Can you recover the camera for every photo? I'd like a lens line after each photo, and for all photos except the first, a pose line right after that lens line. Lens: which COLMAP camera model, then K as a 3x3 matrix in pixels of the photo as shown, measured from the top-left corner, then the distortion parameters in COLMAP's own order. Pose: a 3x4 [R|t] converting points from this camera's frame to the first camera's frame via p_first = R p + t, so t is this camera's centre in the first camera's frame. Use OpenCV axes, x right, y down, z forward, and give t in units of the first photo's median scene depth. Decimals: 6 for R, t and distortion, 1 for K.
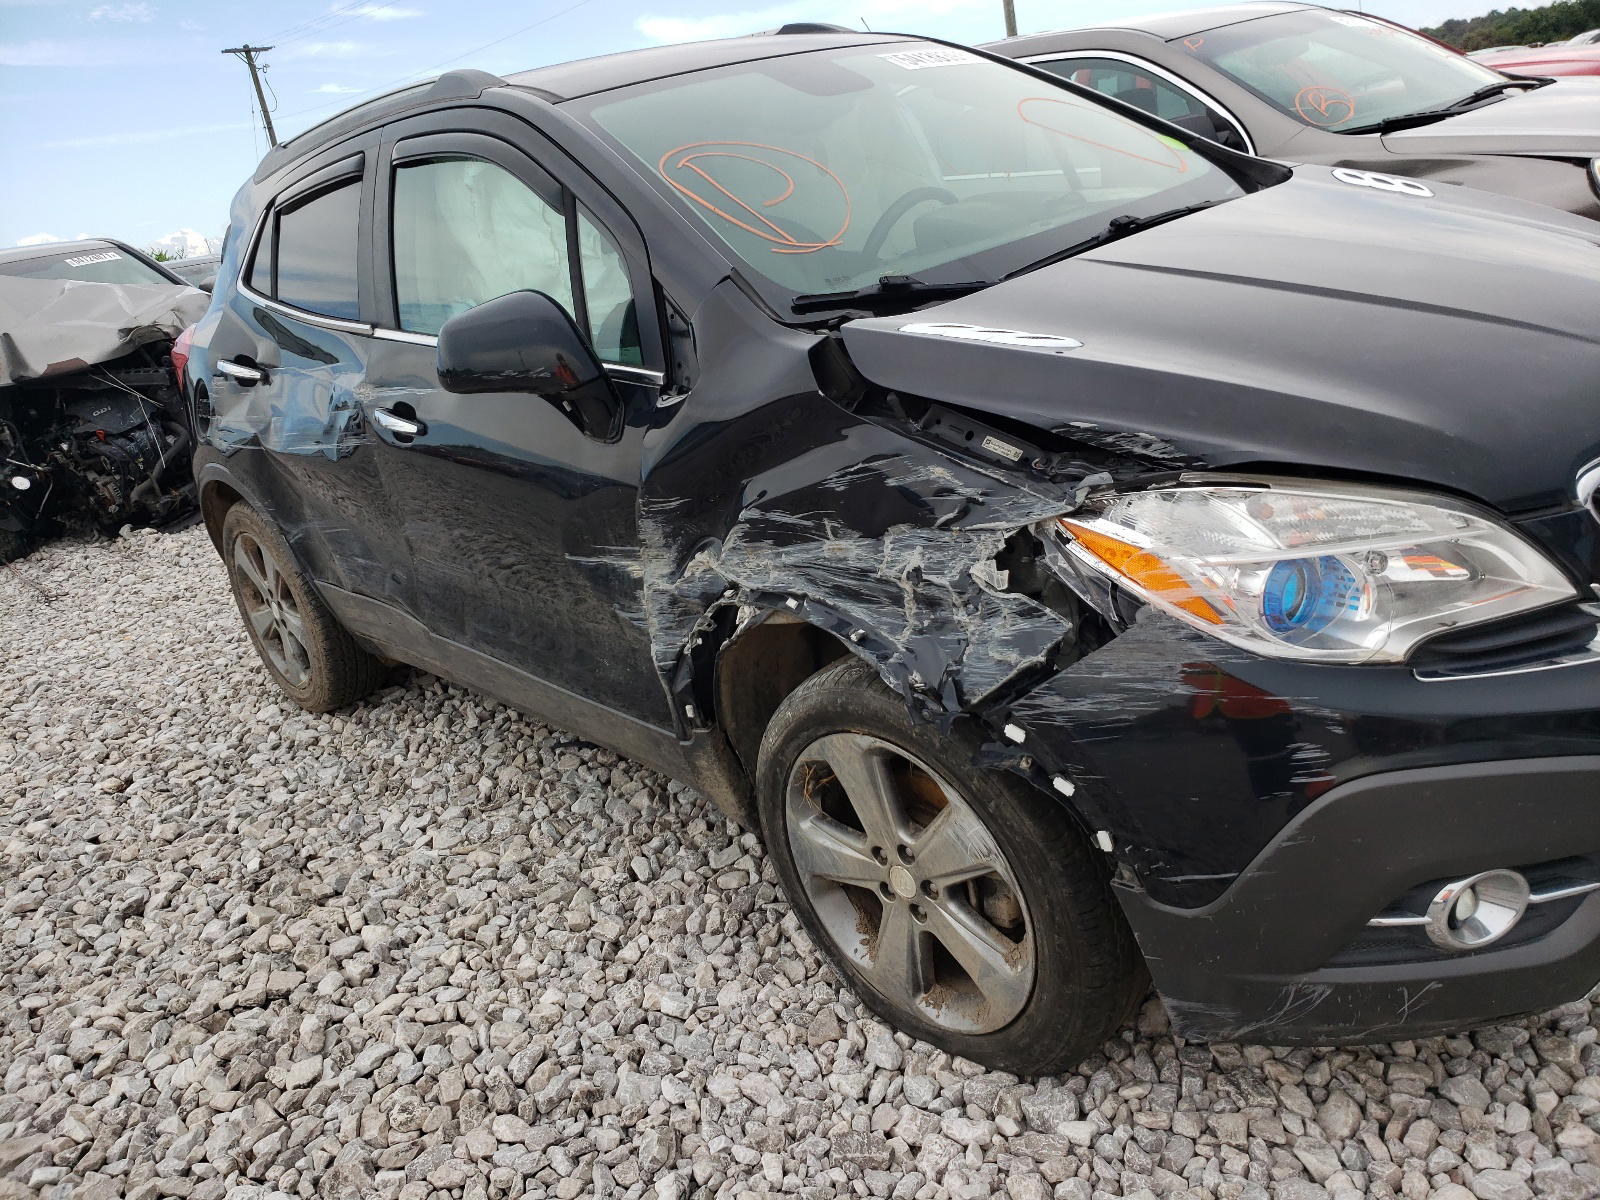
lens RADIAL K [[1195.6, 0, 802.9], [0, 1195.6, 602.2], [0, 0, 1]] dist [0.005690, 0.007936]
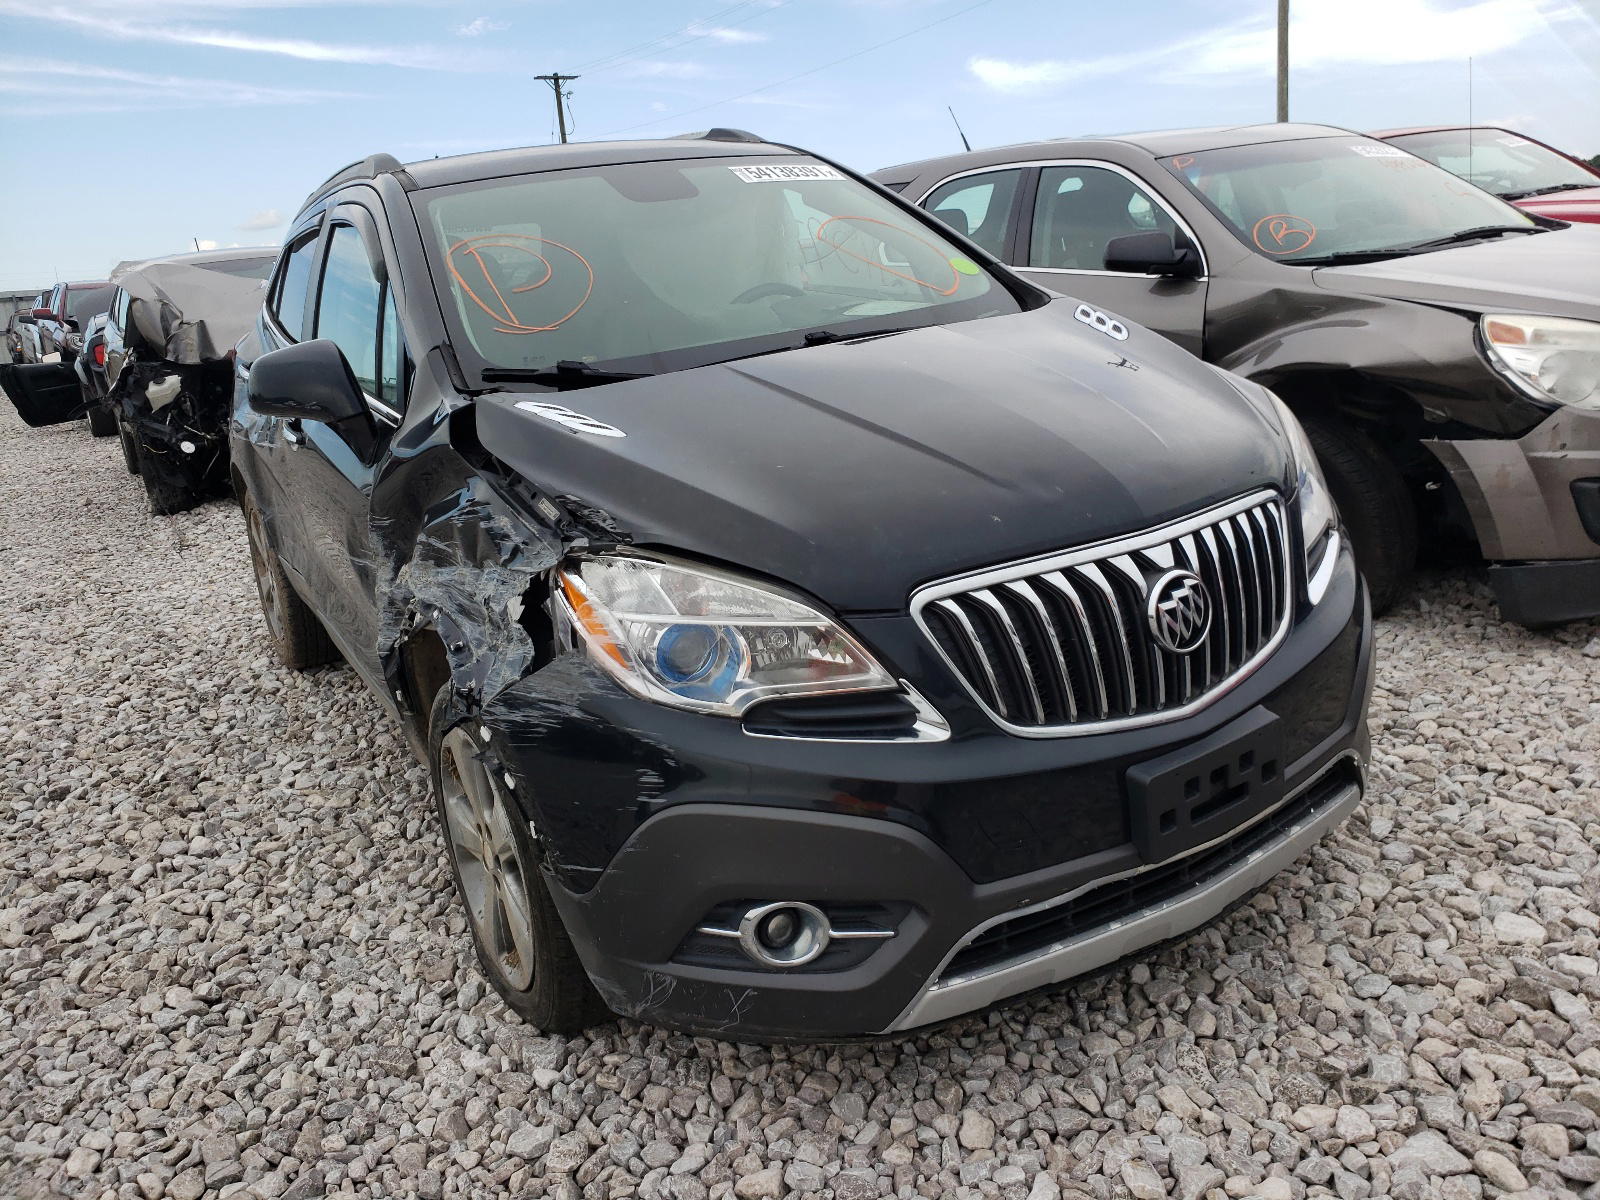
lens RADIAL K [[1195.6, 0, 796.7], [0, 1195.6, 597.4], [0, 0, 1]] dist [0.005690, 0.007936]
pose [[0.974597, 0.139916, -0.174884, 0.562118], [-0.146816, 0.988793, -0.027098, -0.036509], [0.169133, 0.052086, 0.984216, -0.152283]]
